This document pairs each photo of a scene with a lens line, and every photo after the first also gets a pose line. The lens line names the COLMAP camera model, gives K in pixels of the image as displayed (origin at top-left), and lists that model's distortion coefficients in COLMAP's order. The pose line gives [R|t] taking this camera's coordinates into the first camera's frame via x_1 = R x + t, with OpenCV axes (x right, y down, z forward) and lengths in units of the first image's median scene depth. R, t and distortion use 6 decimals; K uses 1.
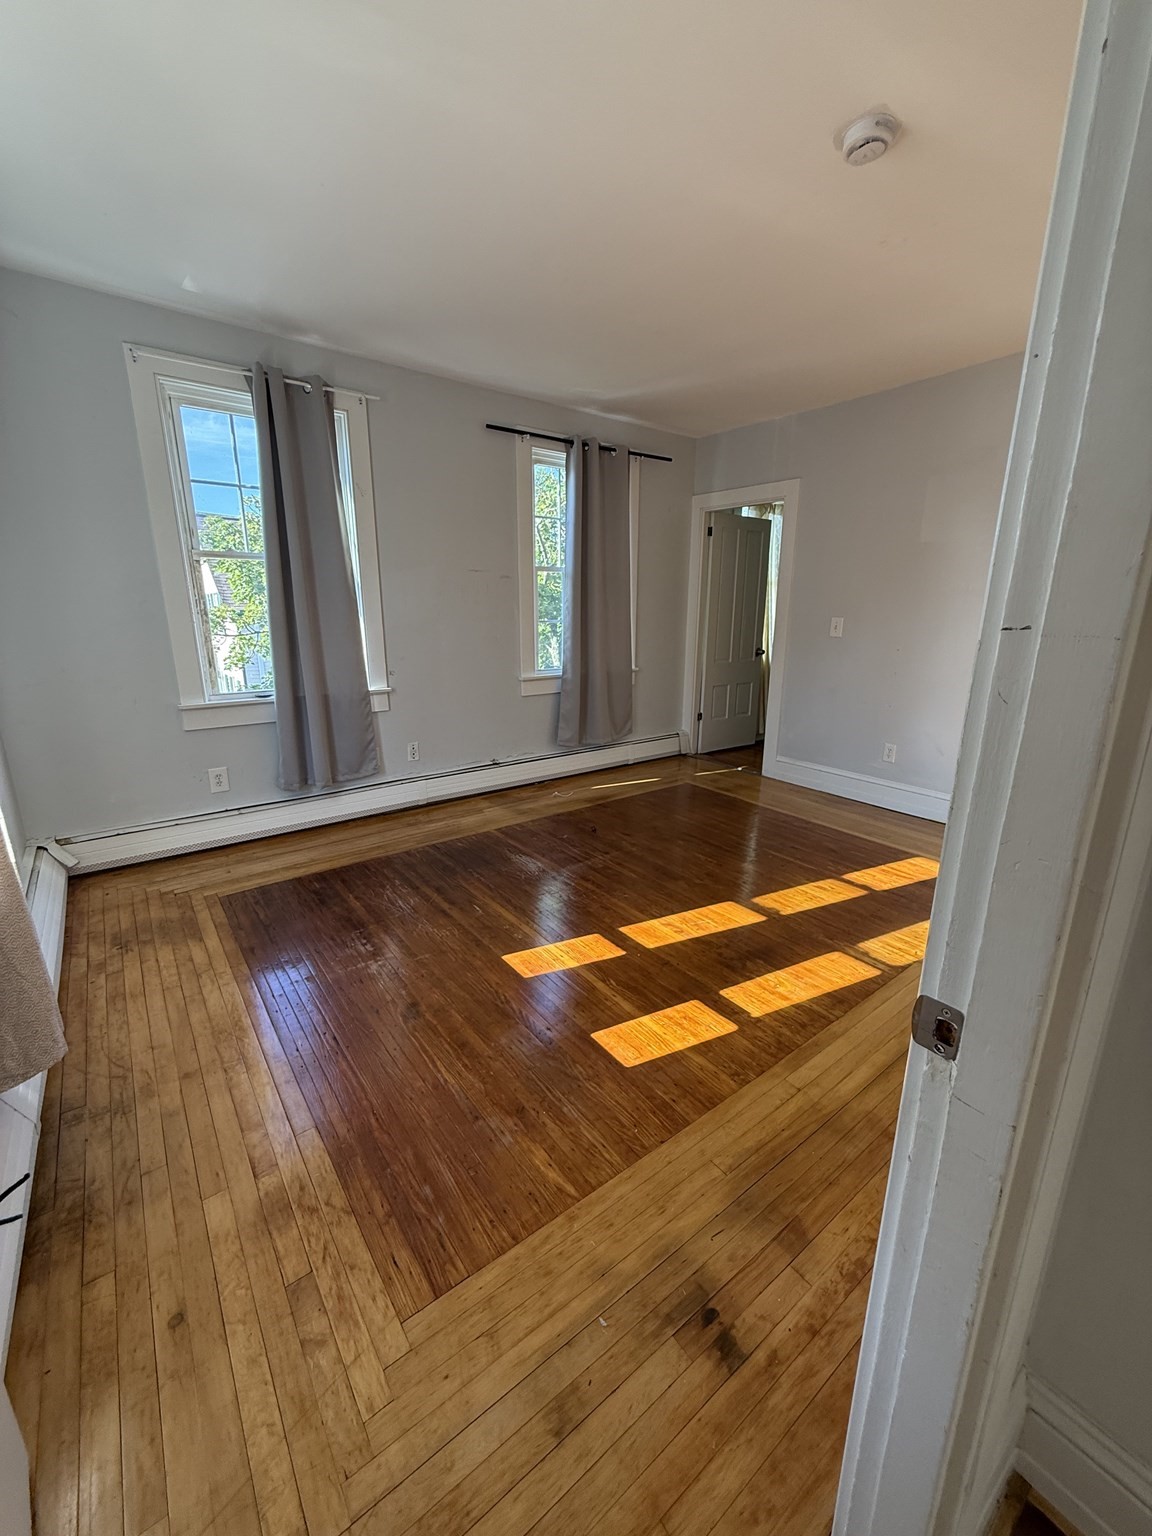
lens RADIAL K [[612.4, 0, 578.1], [0, 612.4, 766.1], [0, 0, 1]] dist [0.002957, 0.000243]
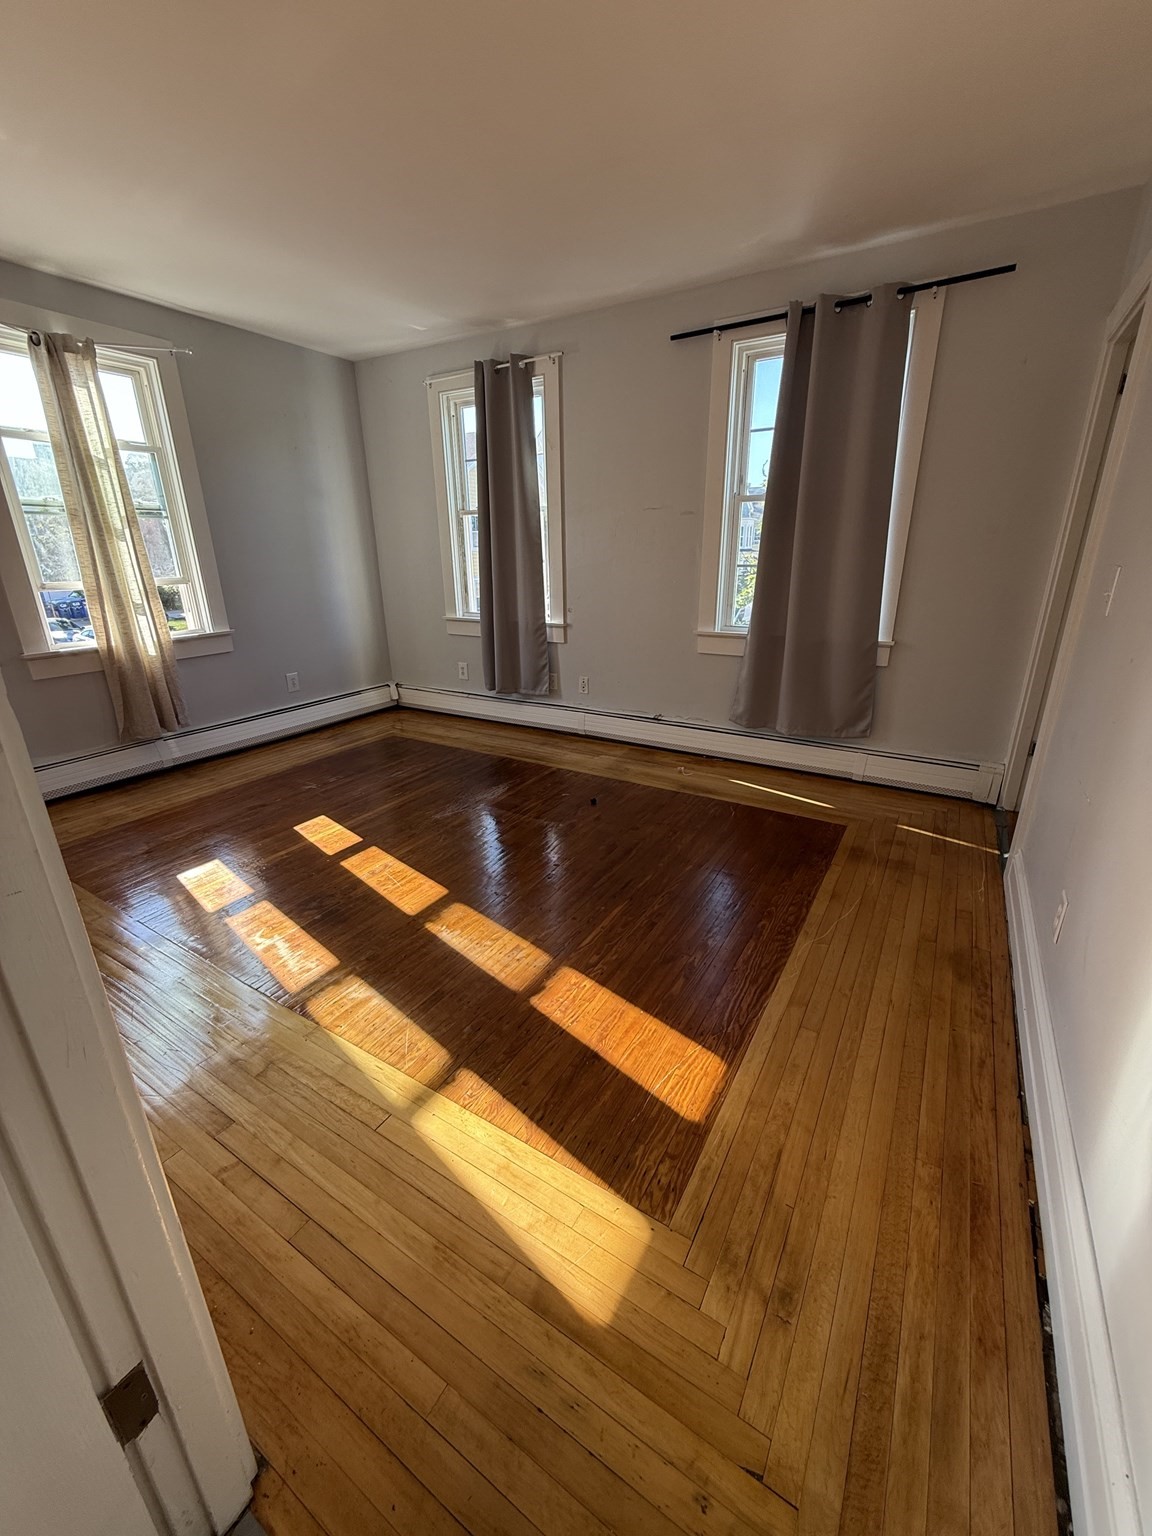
lens RADIAL K [[612.4, 0, 577.4], [0, 612.4, 766.1], [0, 0, 1]] dist [0.002957, 0.000243]
pose [[0.365077, 0.305018, -0.879592, 0.754326], [-0.226053, 0.945574, 0.234074, -0.144145], [0.903116, 0.113379, 0.414157, 0.568724]]
